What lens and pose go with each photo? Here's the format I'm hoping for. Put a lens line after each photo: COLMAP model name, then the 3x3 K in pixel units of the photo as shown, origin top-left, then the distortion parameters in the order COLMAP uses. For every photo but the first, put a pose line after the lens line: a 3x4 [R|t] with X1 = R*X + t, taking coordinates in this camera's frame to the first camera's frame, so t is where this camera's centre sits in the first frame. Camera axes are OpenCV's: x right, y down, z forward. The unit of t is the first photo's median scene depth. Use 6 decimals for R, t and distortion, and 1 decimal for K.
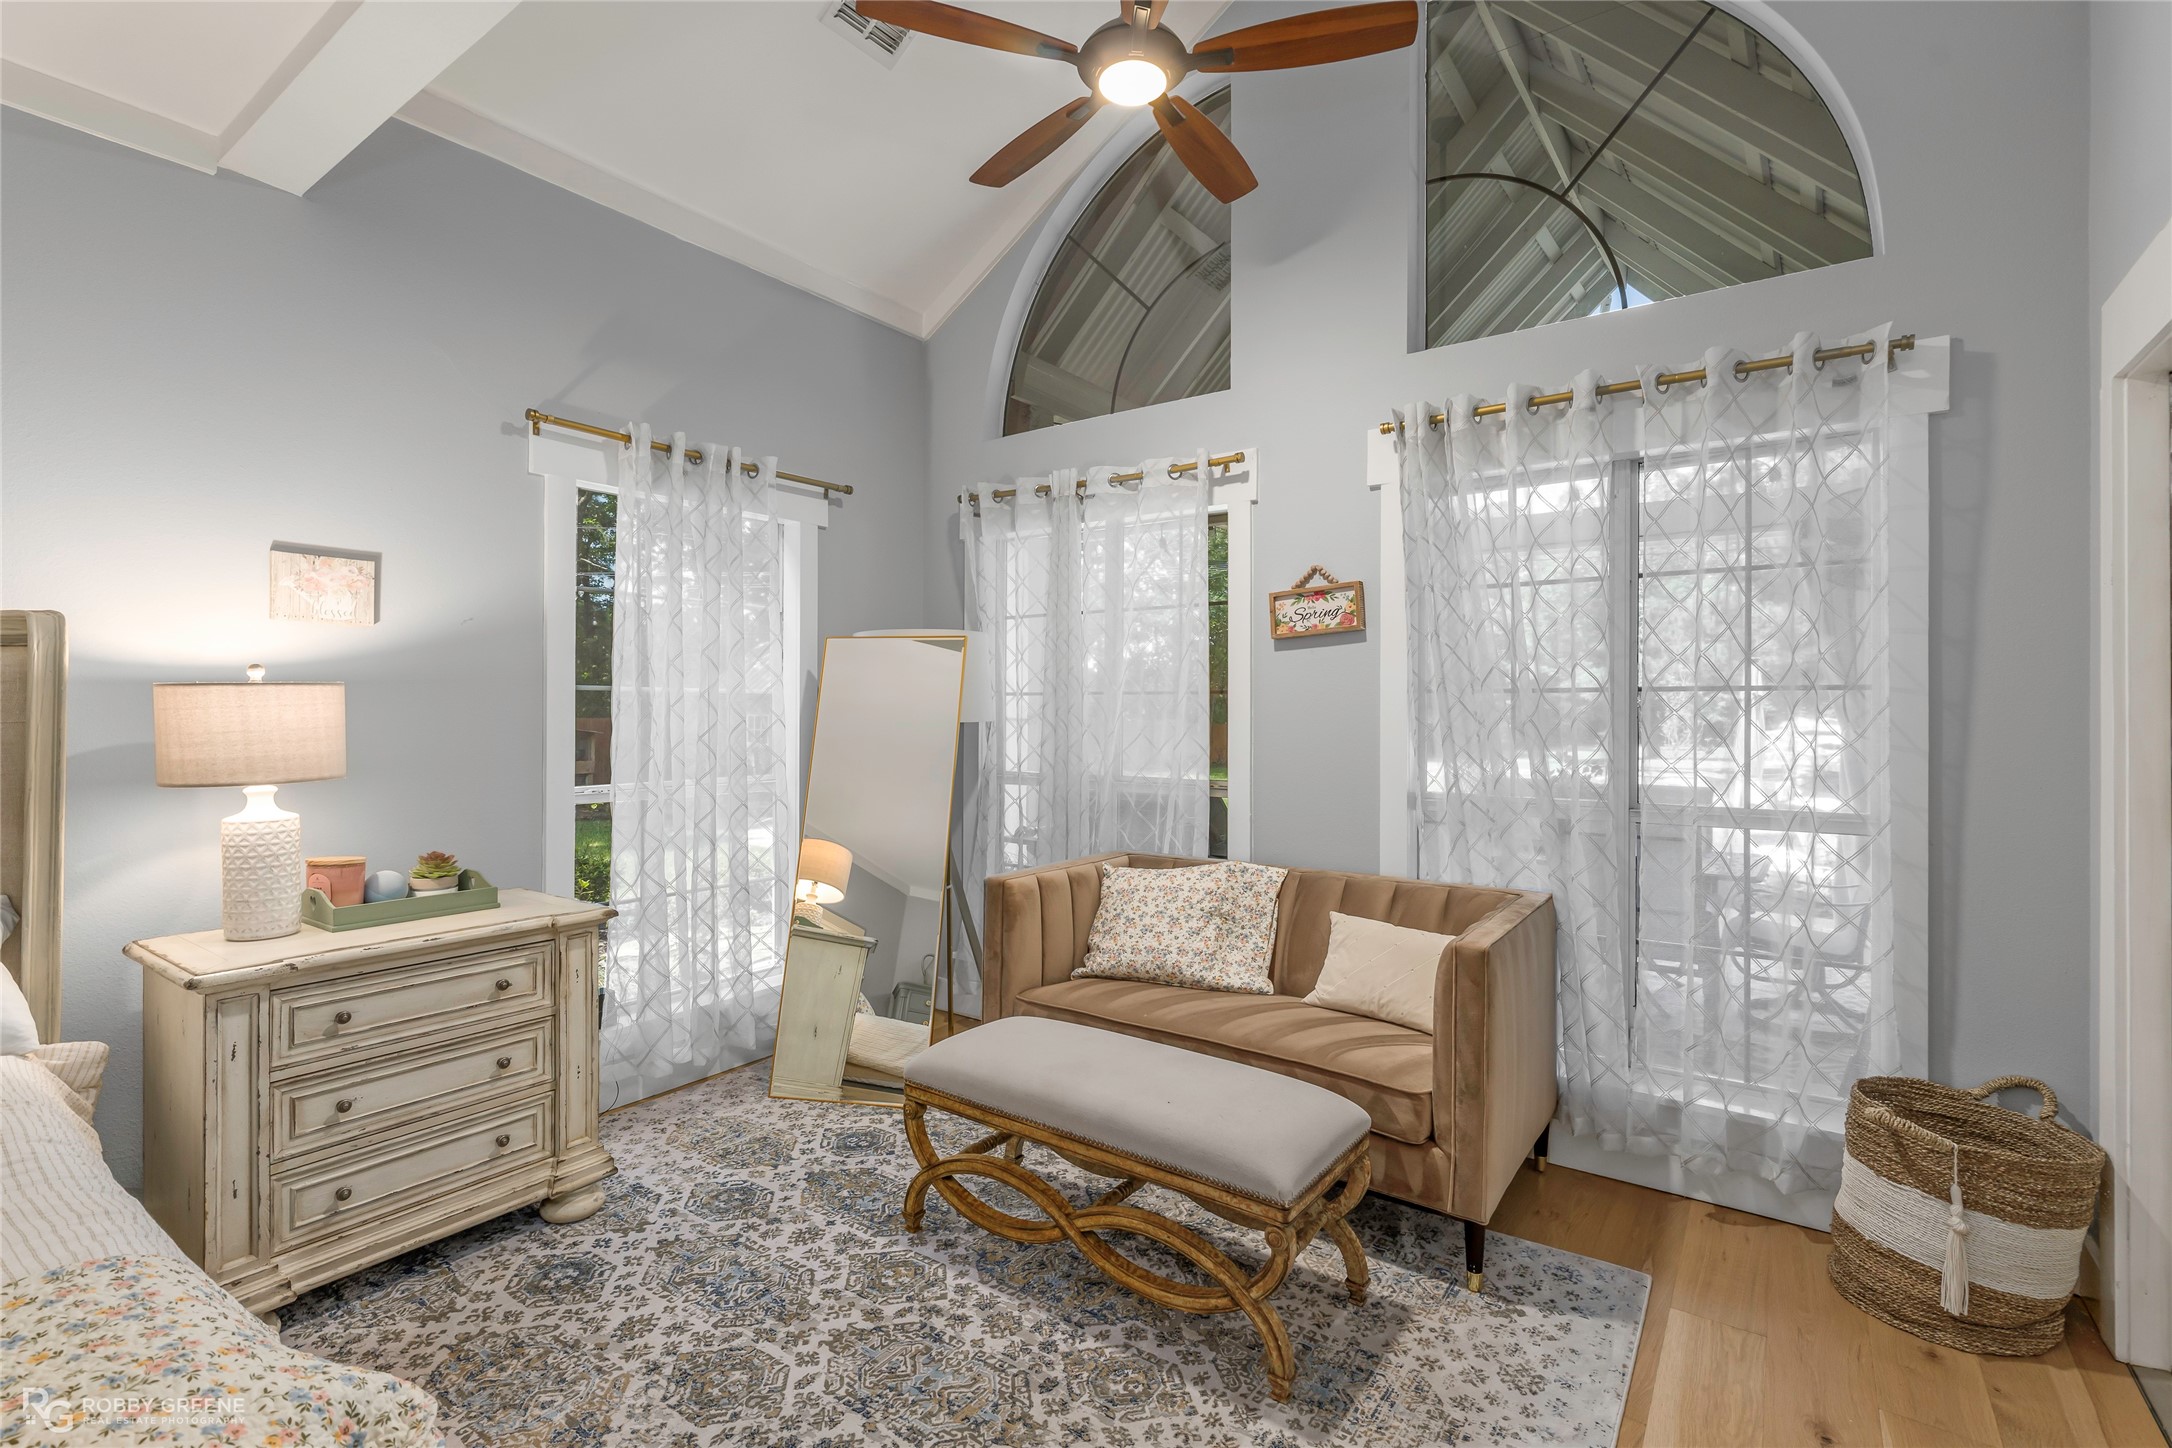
lens RADIAL K [[989.0, 0, 1076.5], [0, 989.0, 720.6], [0, 0, 1]] dist [-0.001903, 0.000640]
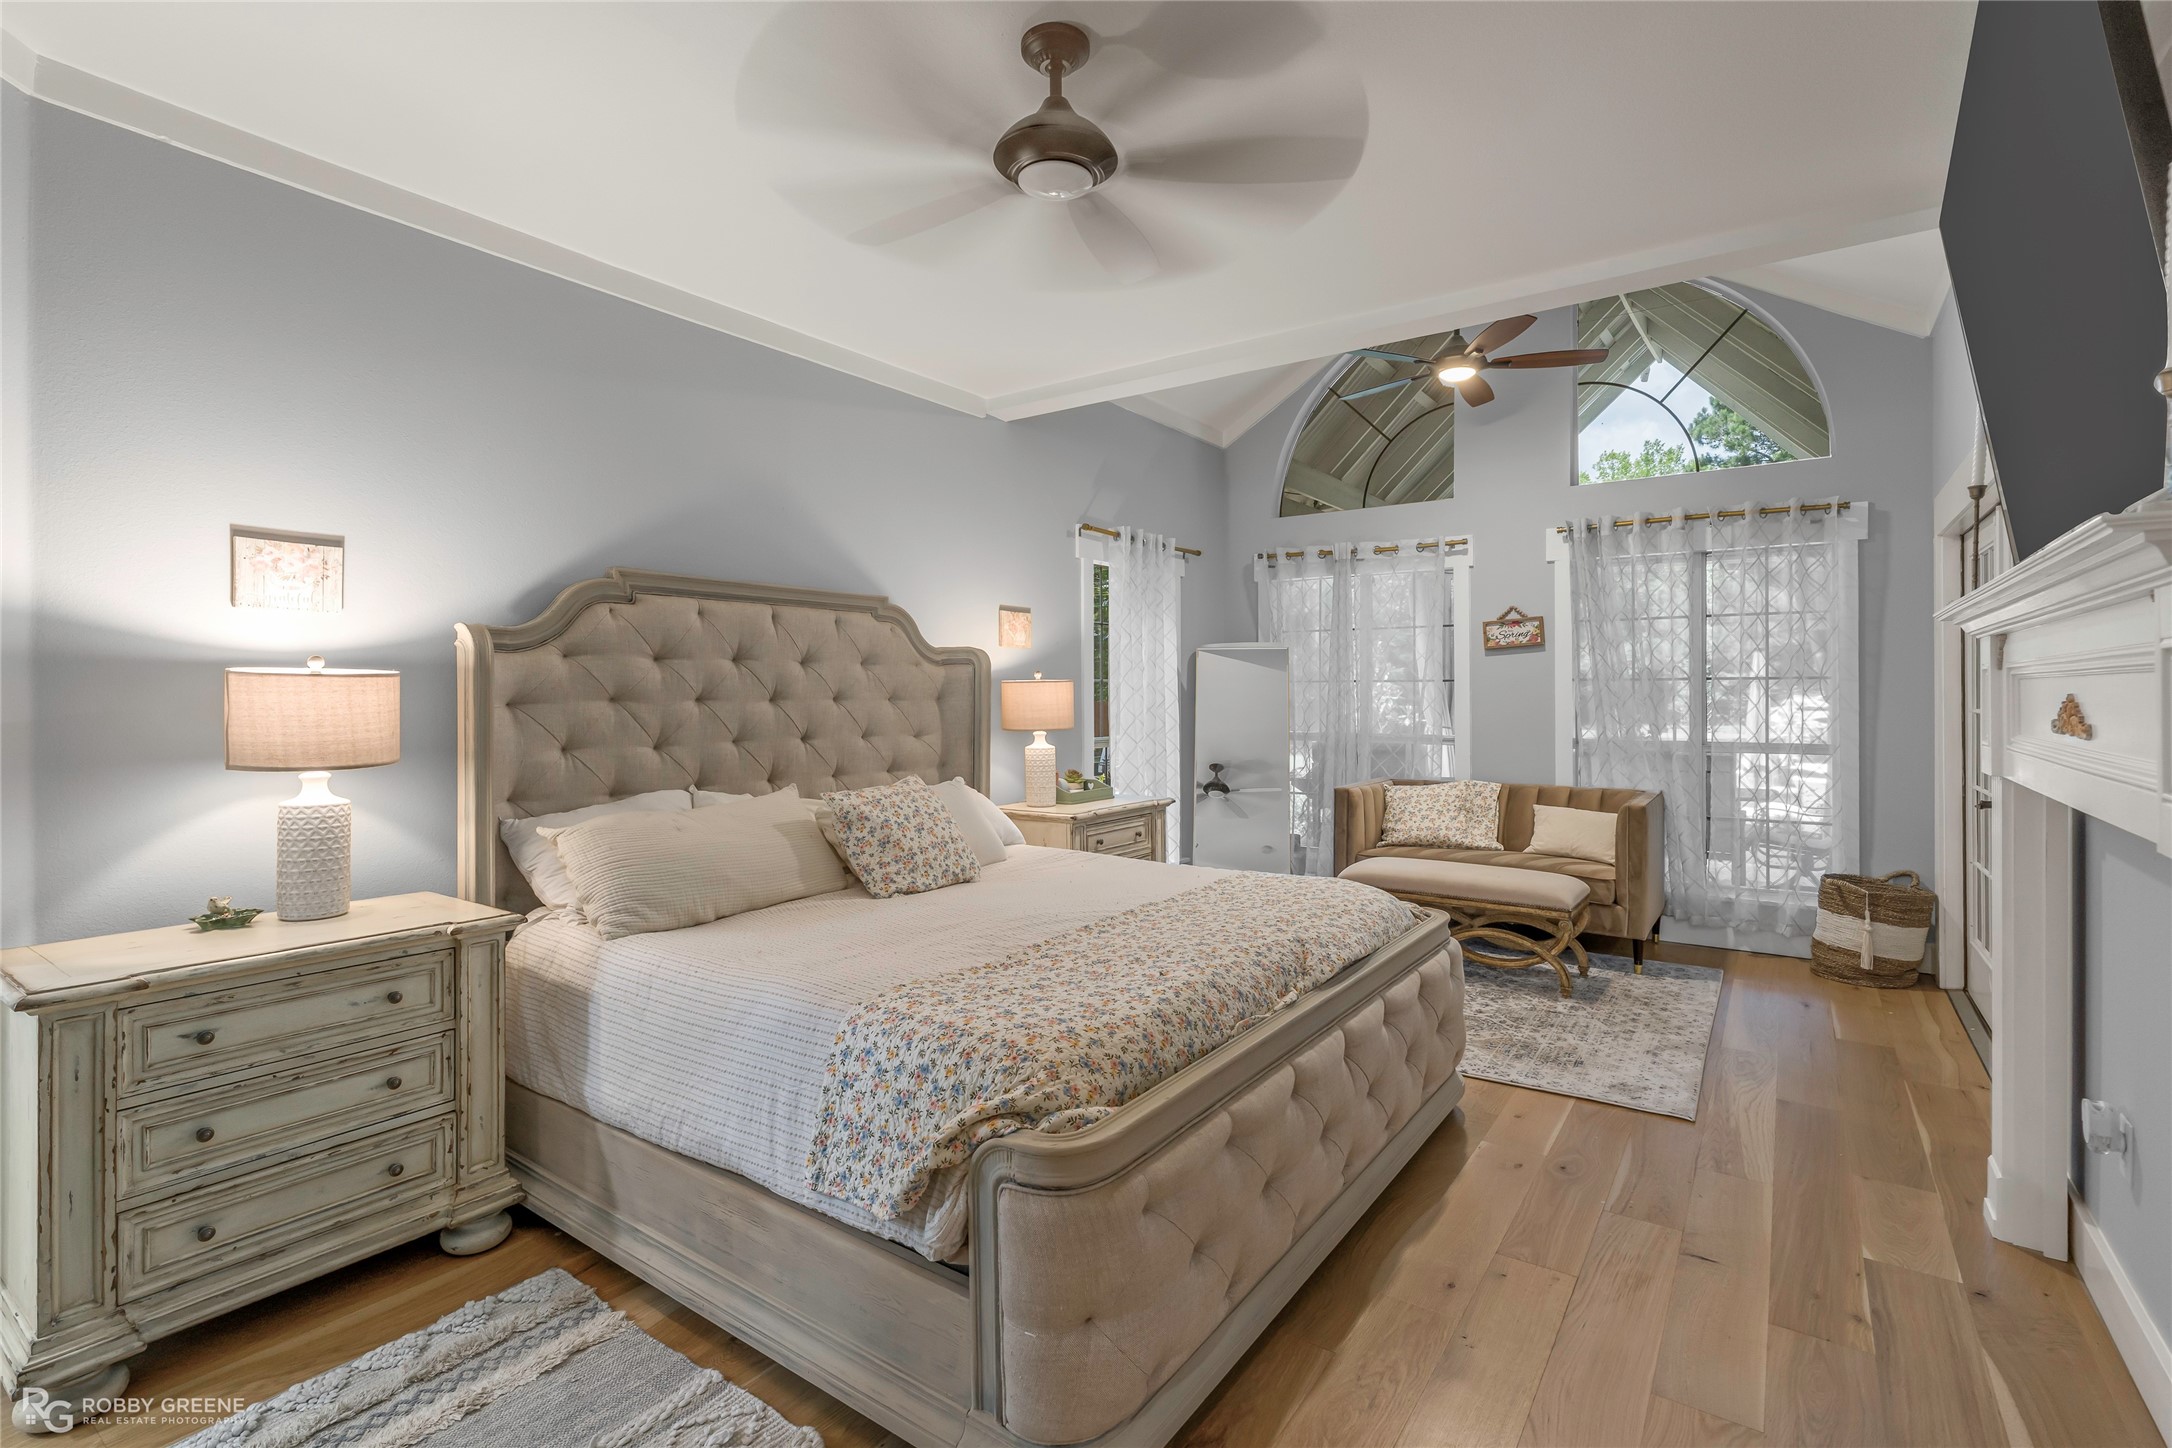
lens RADIAL K [[989.0, 0, 1094.8], [0, 989.0, 704.4], [0, 0, 1]] dist [-0.001903, 0.000640]
pose [[0.999863, -0.005342, 0.015657, -0.567615], [0.005325, 0.999985, 0.001106, 0.007469], [-0.015663, -0.001023, 0.999877, -0.775811]]
